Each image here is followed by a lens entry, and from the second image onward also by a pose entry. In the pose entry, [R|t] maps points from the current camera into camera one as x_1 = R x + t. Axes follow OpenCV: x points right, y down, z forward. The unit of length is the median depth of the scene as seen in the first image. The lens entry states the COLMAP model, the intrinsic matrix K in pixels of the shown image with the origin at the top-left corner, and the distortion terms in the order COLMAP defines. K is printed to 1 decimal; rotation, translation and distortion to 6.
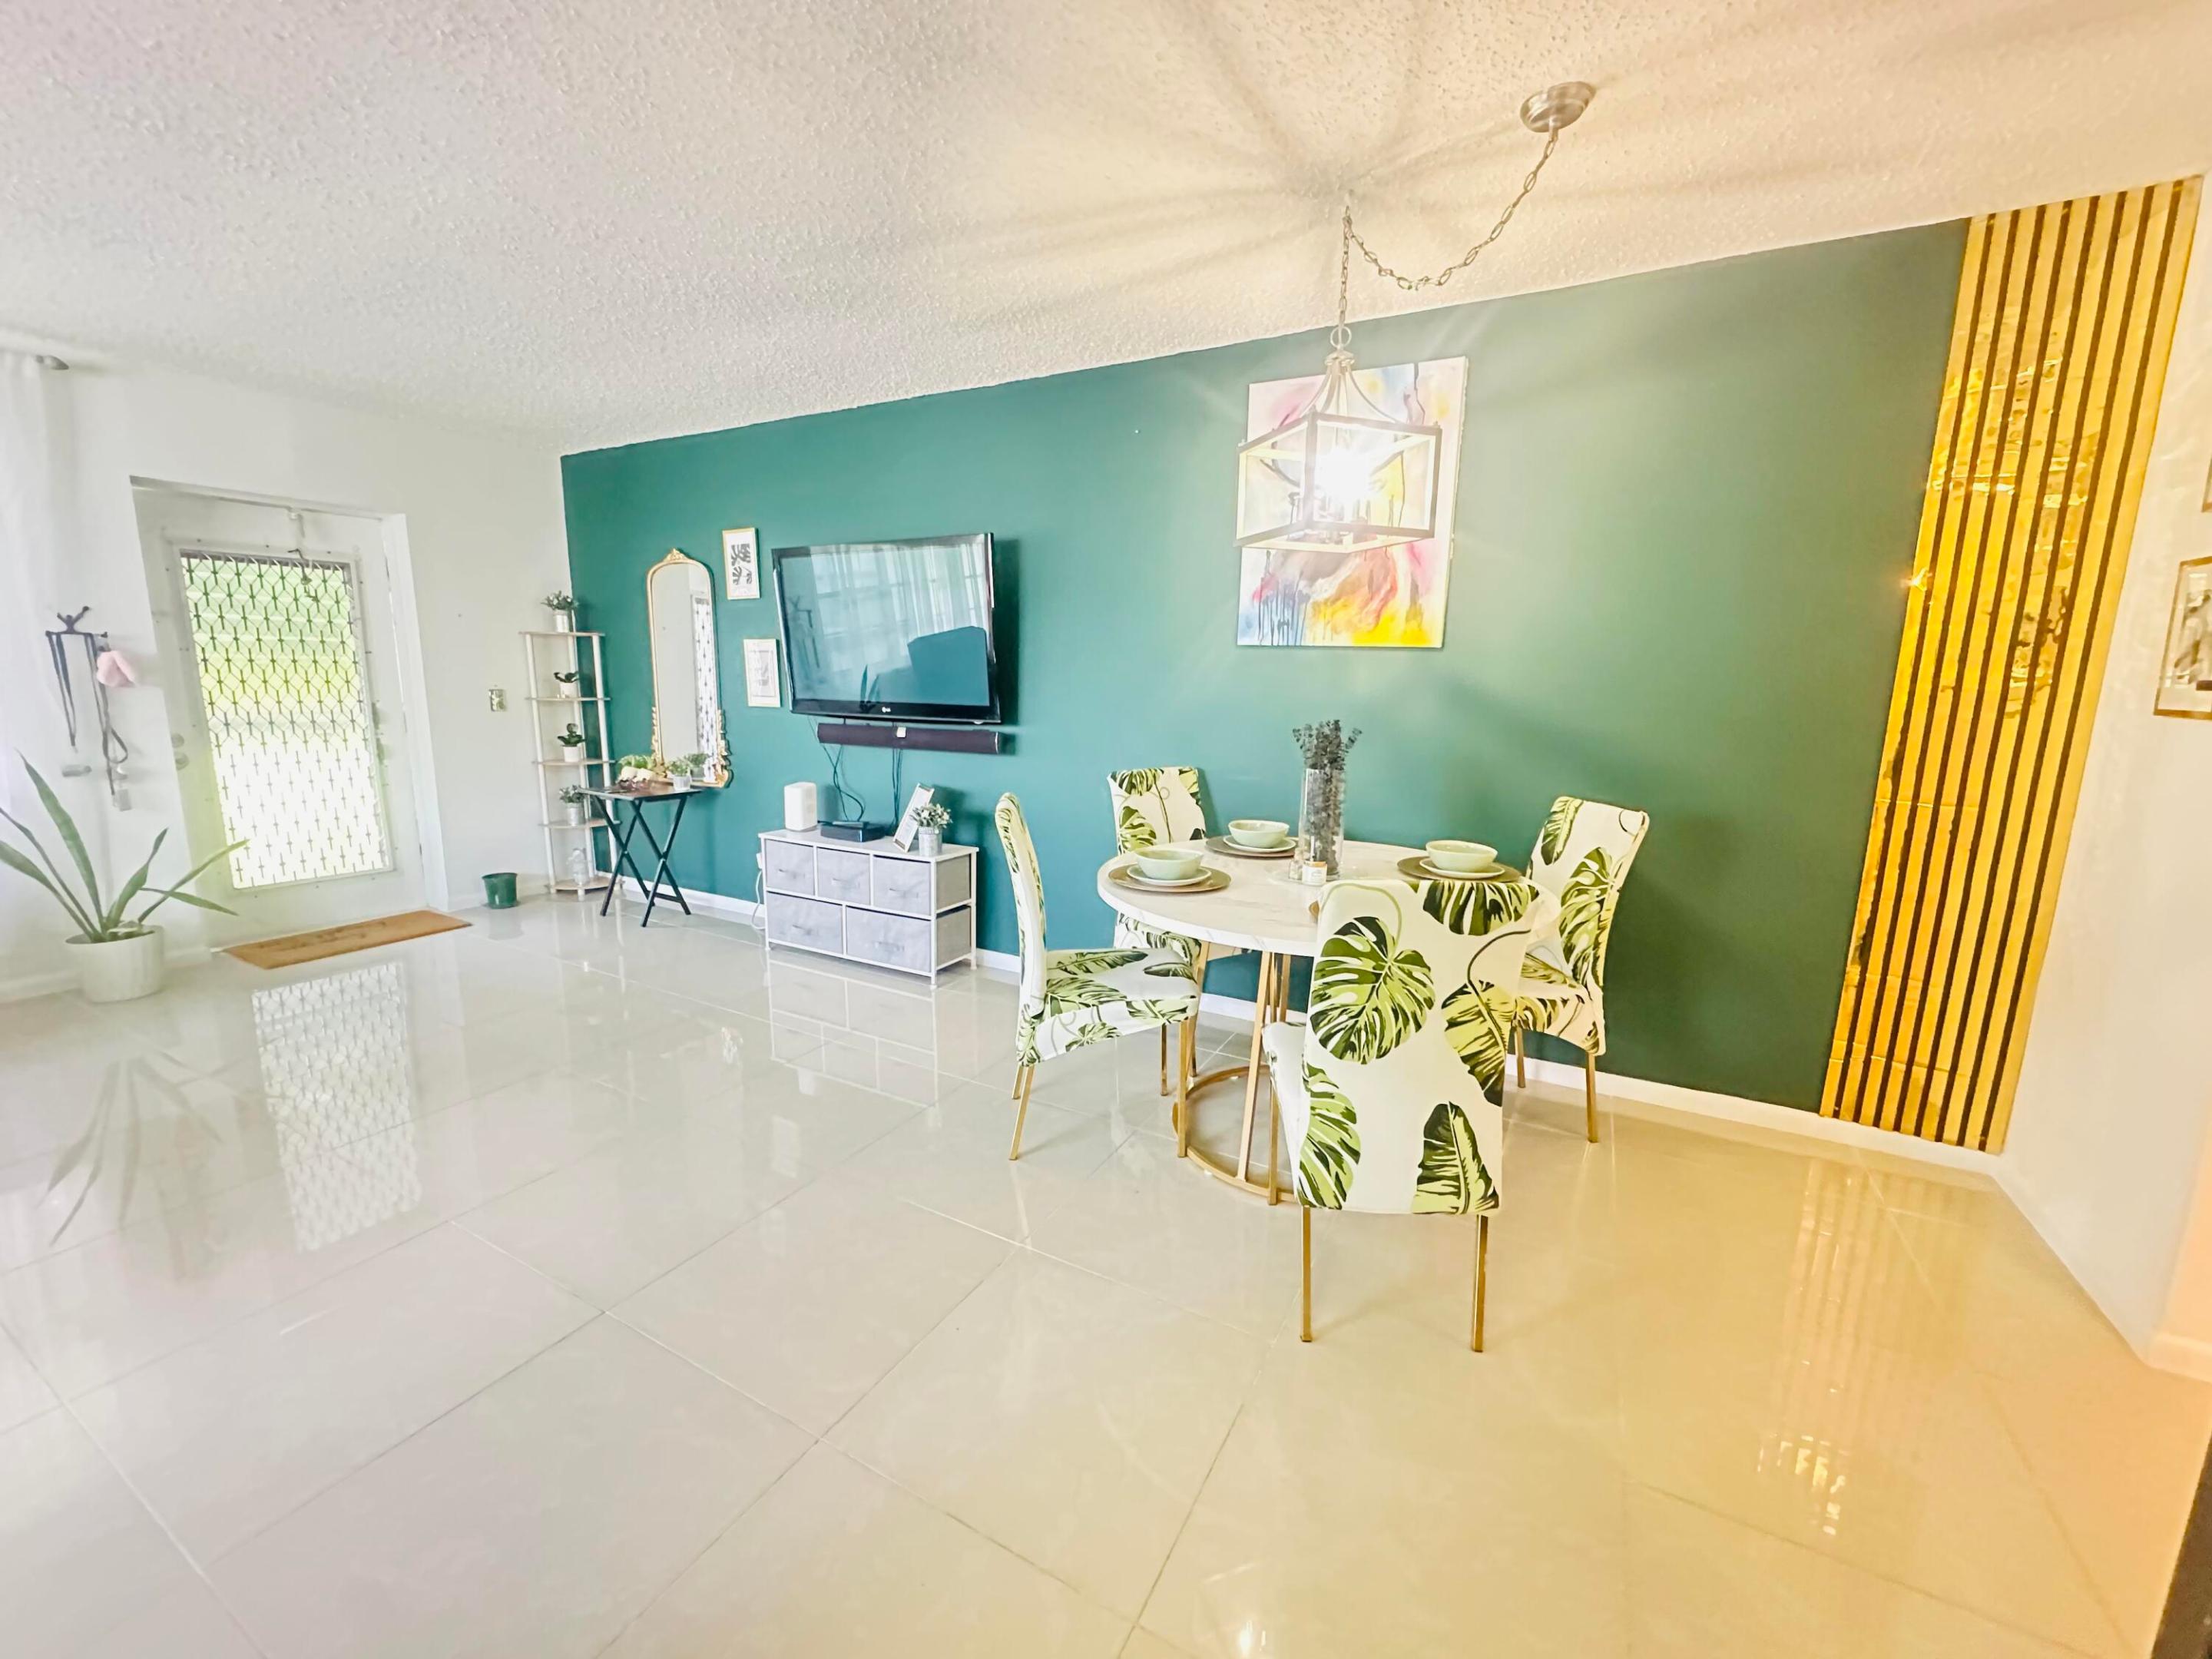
lens RADIAL K [[884.4, 0, 1106.0], [0, 884.4, 829.5], [0, 0, 1]] dist [-0.001377, 0.000664]
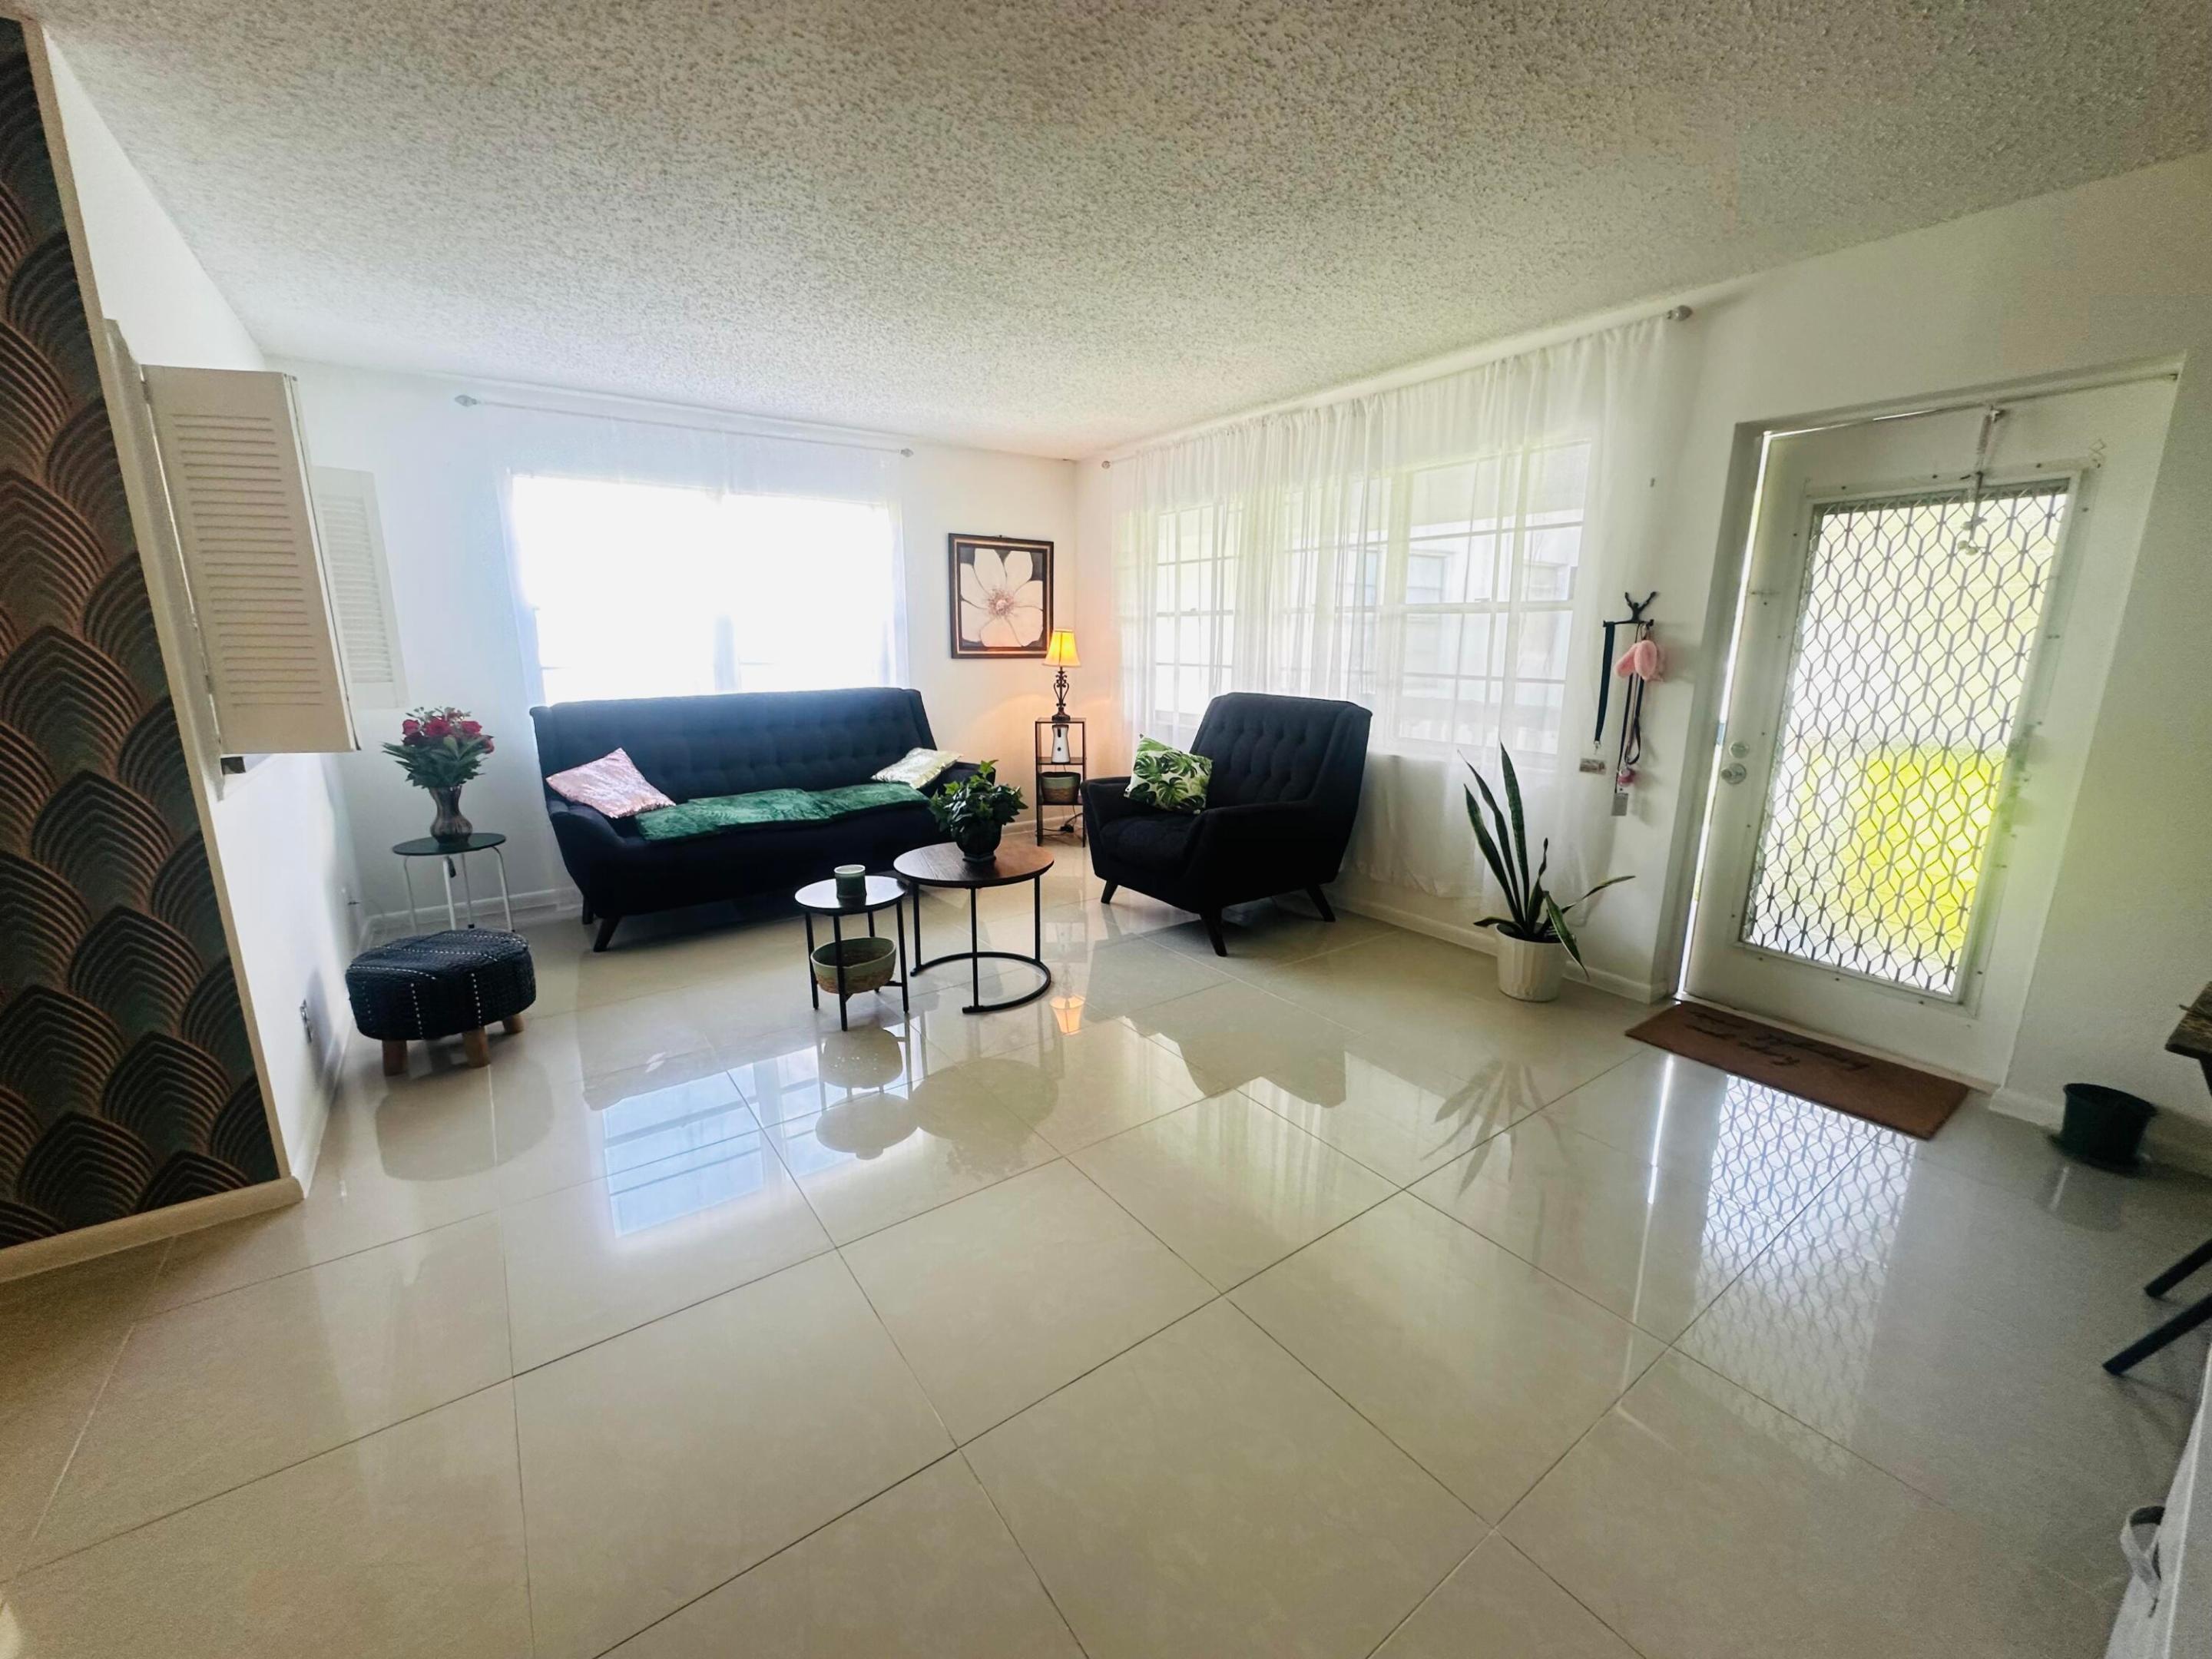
lens RADIAL K [[884.4, 0, 1106.0], [0, 884.4, 829.5], [0, 0, 1]] dist [-0.001377, 0.000664]
pose [[-0.434976, 0.177393, -0.882795, -0.069354], [-0.168522, 0.947041, 0.273338, -0.184136], [0.884532, 0.267666, -0.382045, 0.962163]]
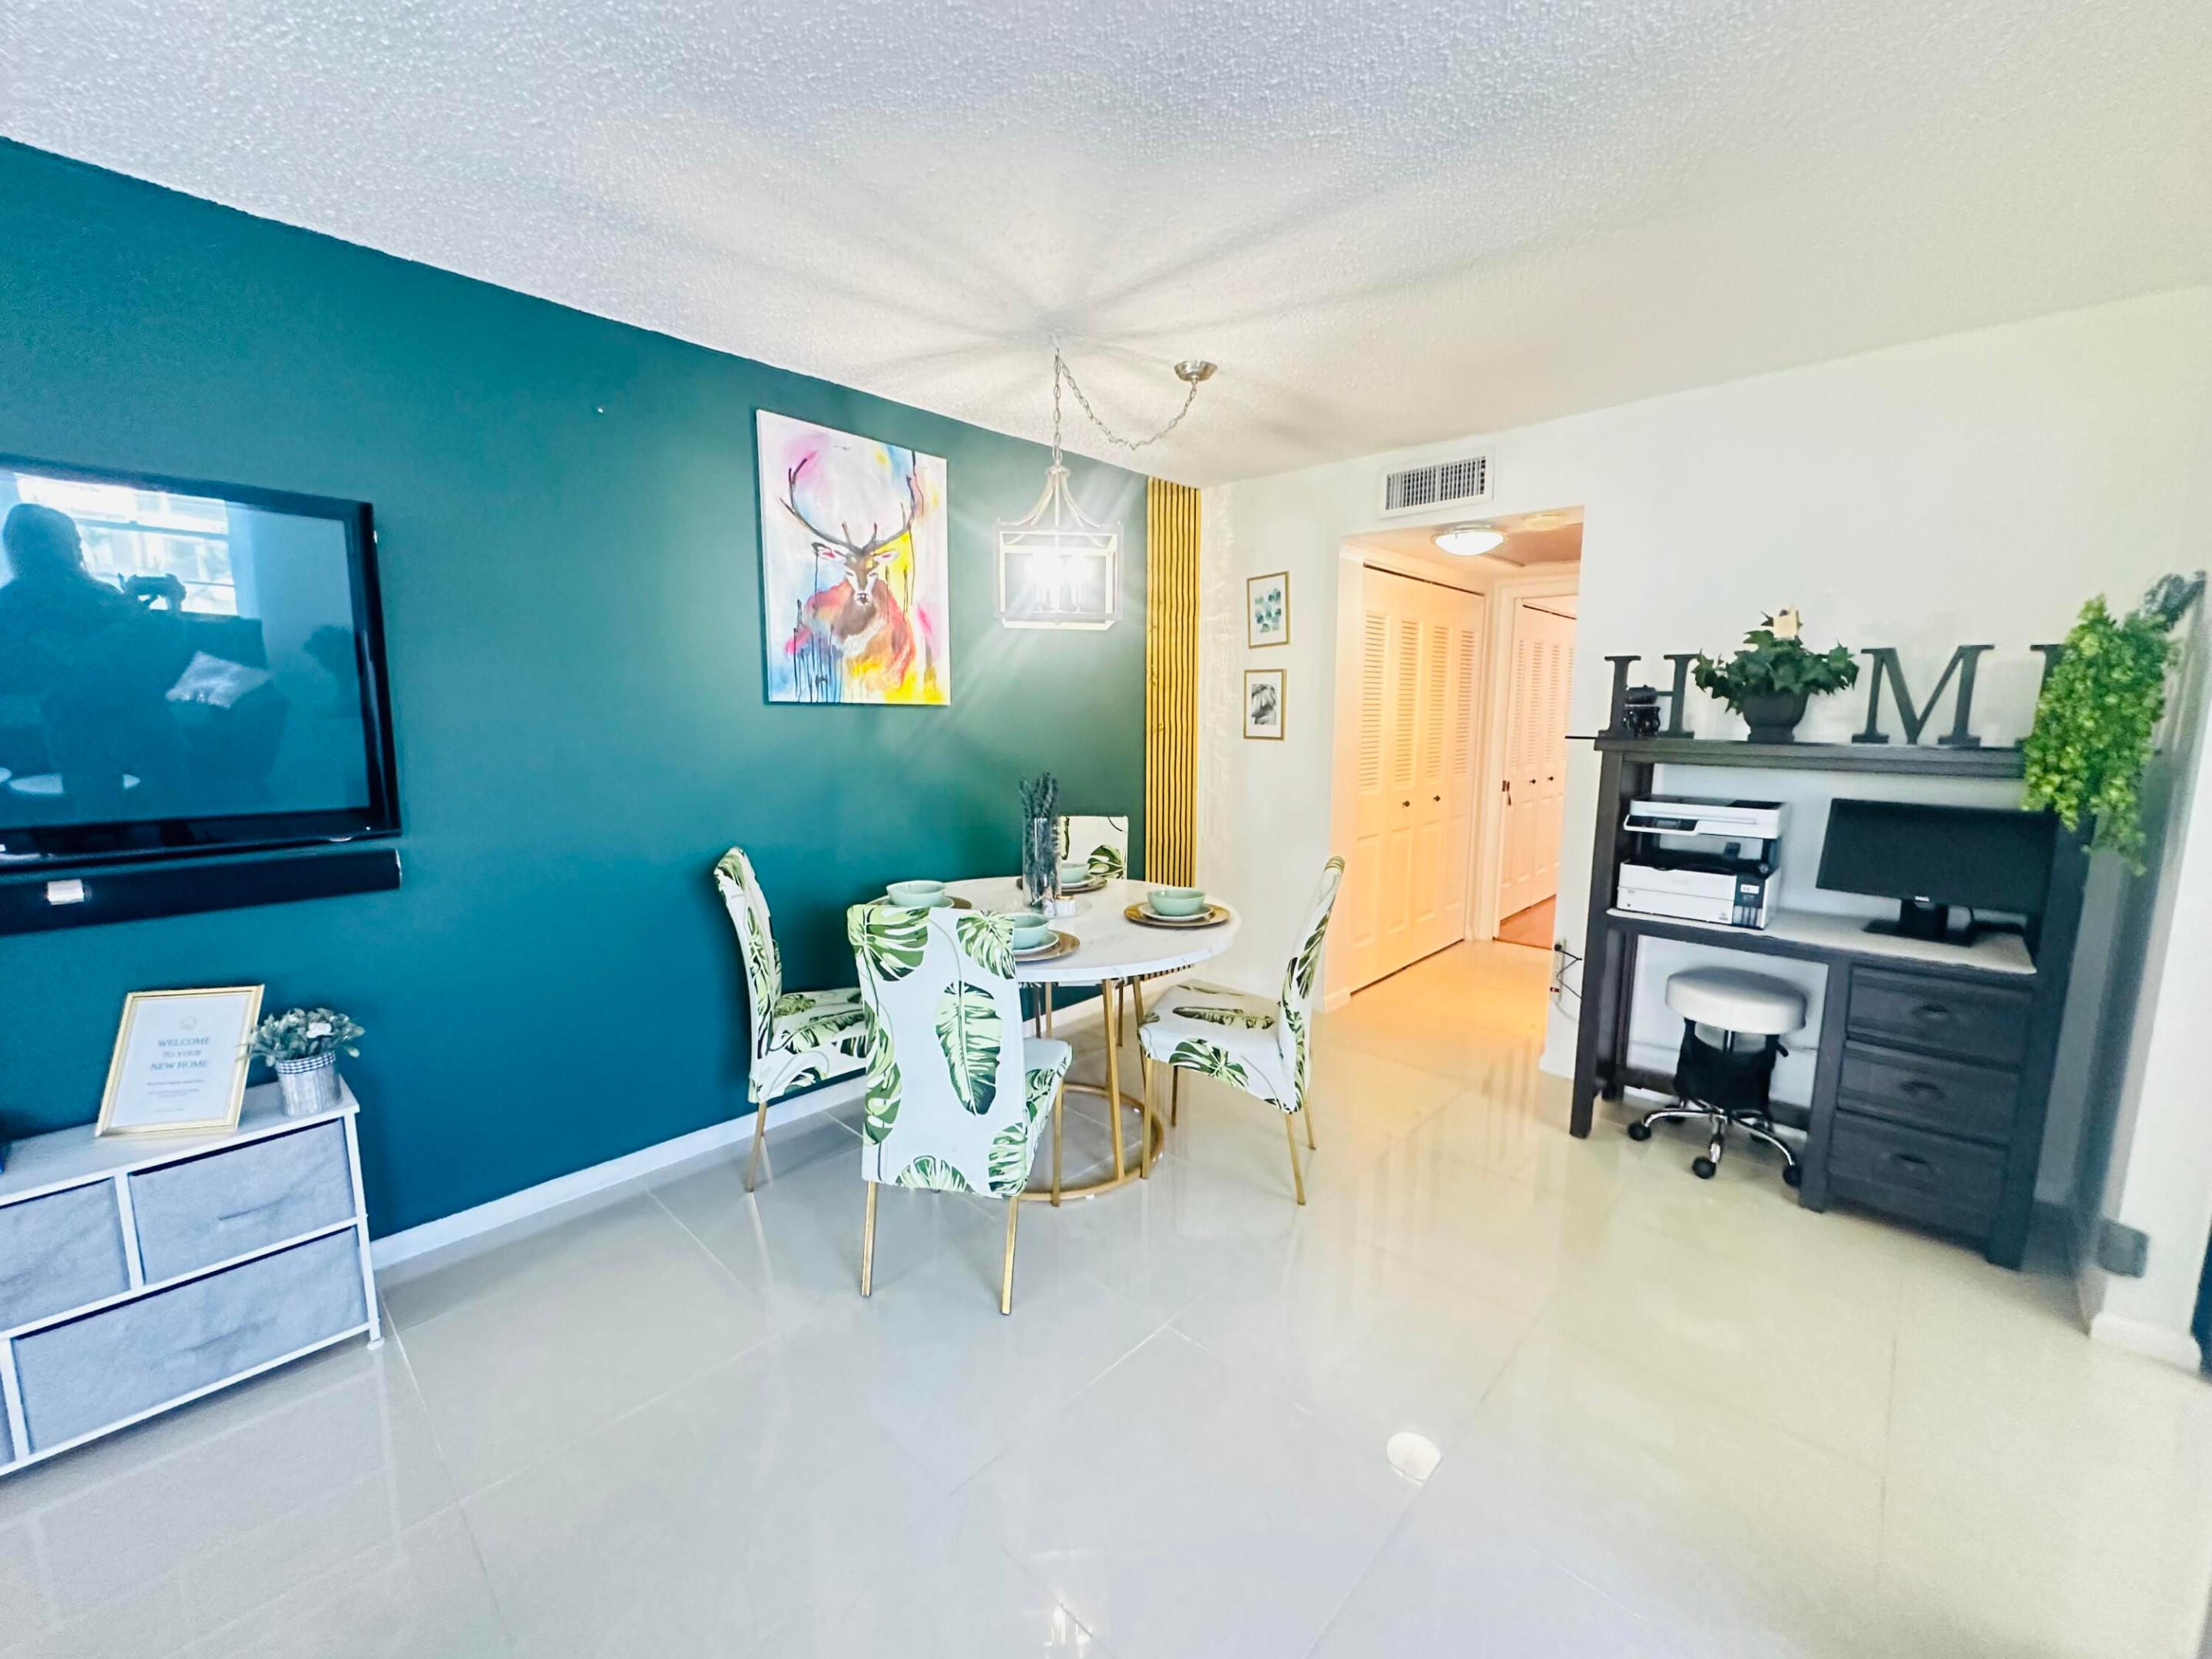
lens RADIAL K [[883.3, 0, 1106.0], [0, 883.3, 829.5], [0, 0, 1]] dist [-0.001411, -0.000261]
pose [[0.252459, -0.147097, 0.956361, -0.610227], [0.169021, 0.979885, 0.106097, -0.117760], [-0.952731, 0.134860, 0.272243, 0.451465]]
